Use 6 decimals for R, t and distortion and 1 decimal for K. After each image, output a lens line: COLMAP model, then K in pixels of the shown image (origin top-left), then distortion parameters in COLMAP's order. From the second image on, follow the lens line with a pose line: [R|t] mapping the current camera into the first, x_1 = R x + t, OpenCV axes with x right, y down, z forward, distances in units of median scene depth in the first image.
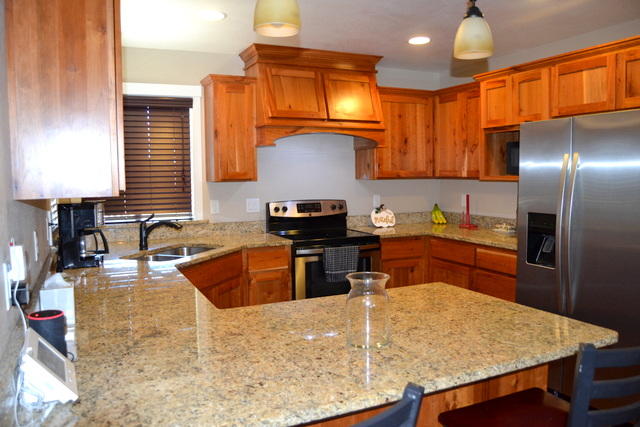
lens RADIAL K [[503.2, 0, 315.4], [0, 503.2, 218.0], [0, 0, 1]] dist [-0.083918, 0.026152]
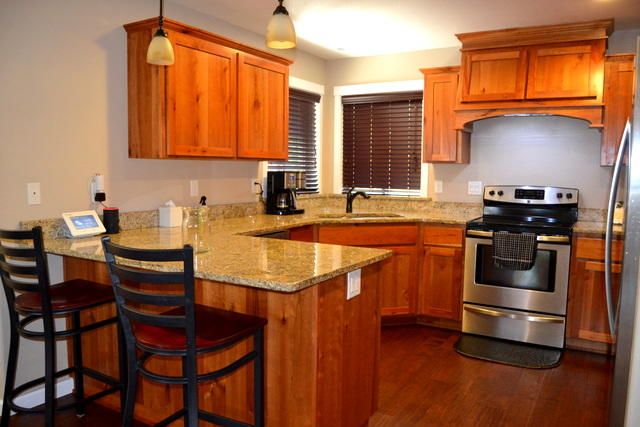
lens RADIAL K [[503.2, 0, 317.4], [0, 503.2, 215.4], [0, 0, 1]] dist [-0.083918, 0.026152]
pose [[0.580666, 0.094661, -0.808620, 0.549254], [-0.091870, 0.994492, 0.050448, 0.009718], [0.808942, 0.044994, 0.586165, 0.137563]]
